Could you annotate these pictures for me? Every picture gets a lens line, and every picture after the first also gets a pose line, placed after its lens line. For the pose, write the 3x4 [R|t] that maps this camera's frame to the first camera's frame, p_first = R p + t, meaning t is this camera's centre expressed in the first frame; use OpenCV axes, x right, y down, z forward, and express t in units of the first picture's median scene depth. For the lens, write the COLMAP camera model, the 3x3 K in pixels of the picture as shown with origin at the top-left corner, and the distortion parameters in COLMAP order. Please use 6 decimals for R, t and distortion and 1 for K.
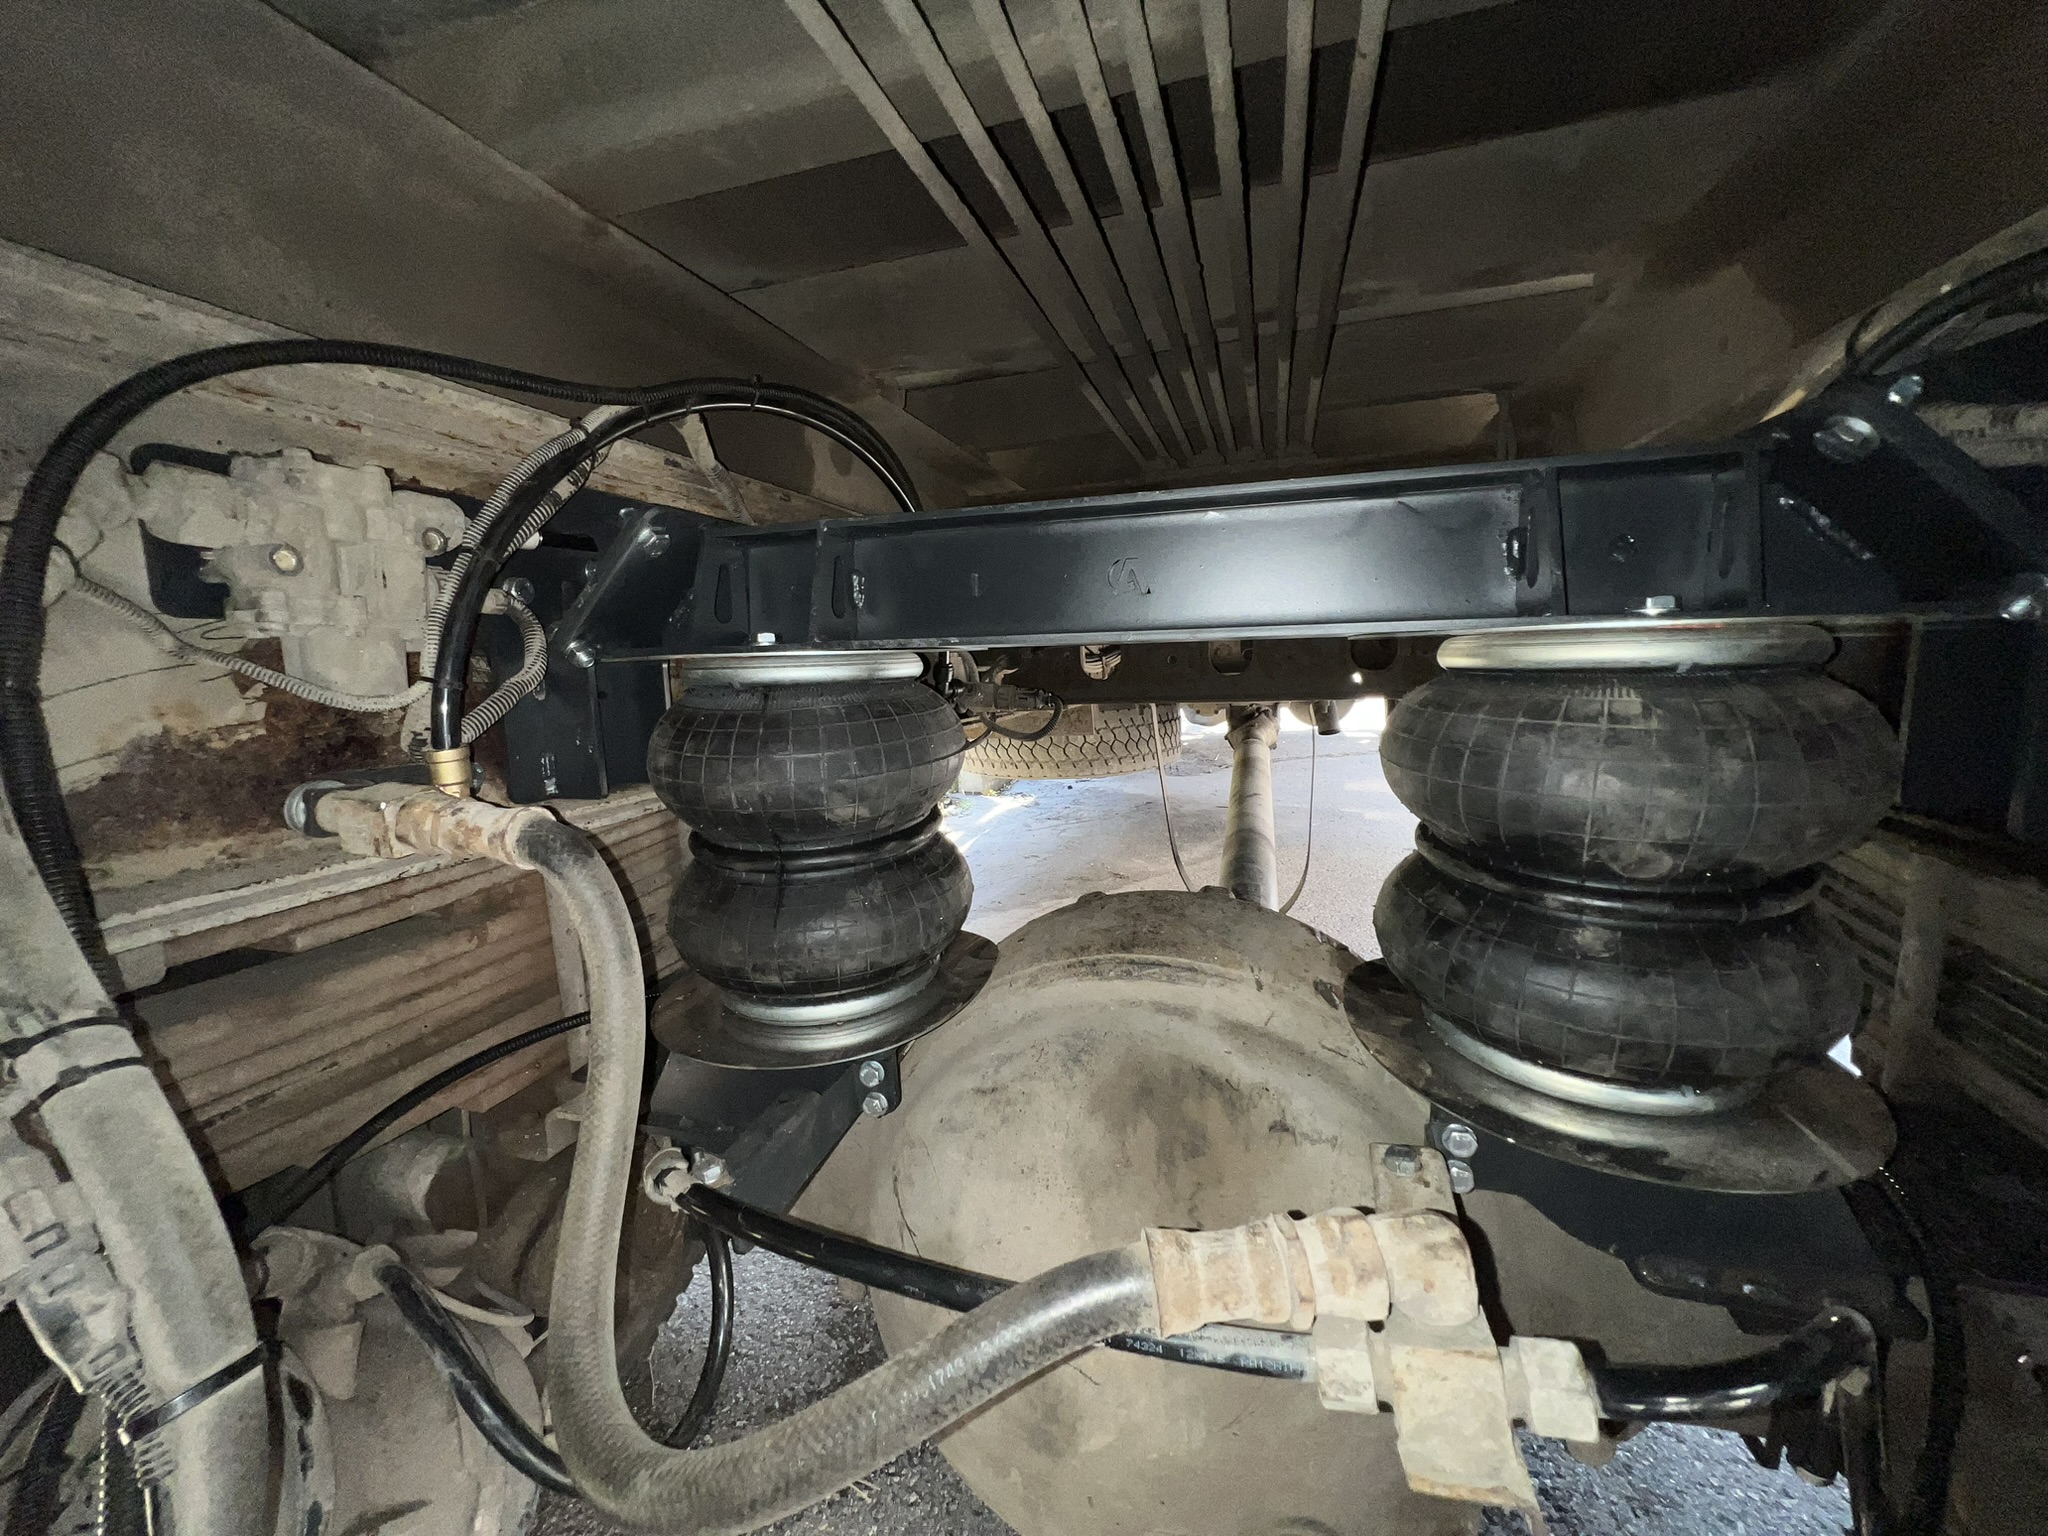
lens RADIAL K [[824.4, 0, 1017.8], [0, 824.4, 764.5], [0, 0, 1]] dist [0.000602, -0.000566]
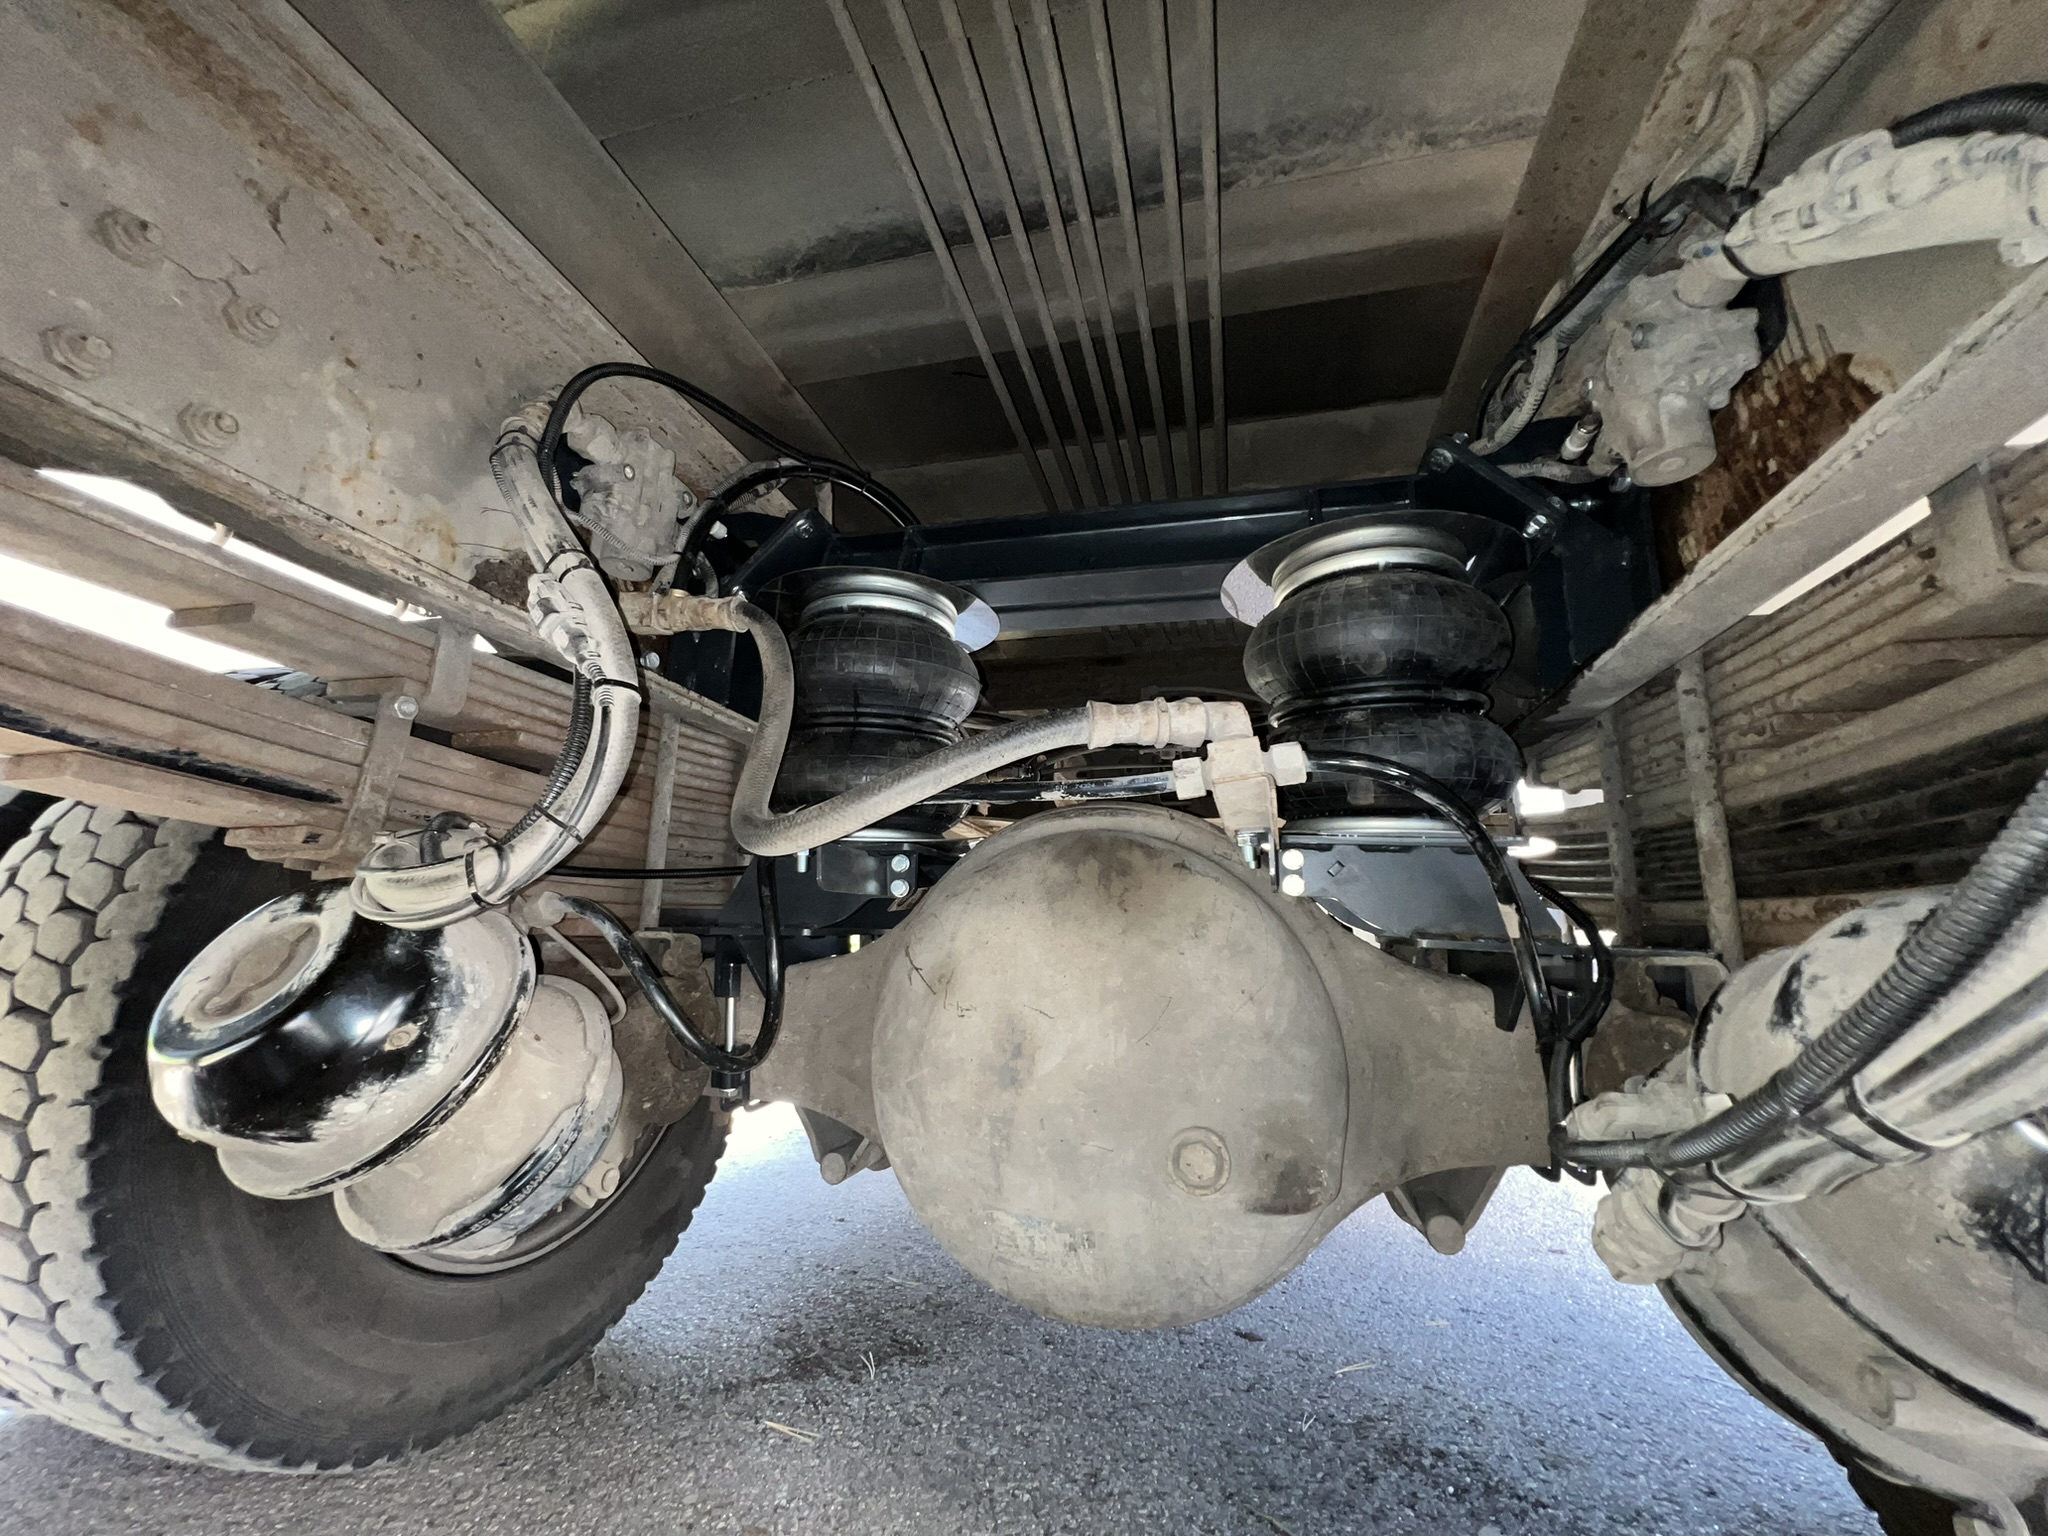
lens RADIAL K [[824.4, 0, 1017.8], [0, 824.4, 764.5], [0, 0, 1]] dist [0.000602, -0.000566]
pose [[0.996916, 0.074702, 0.024042, -0.026669], [-0.061786, 0.936036, -0.346439, 0.796770], [-0.048384, 0.343885, 0.937764, -0.446028]]
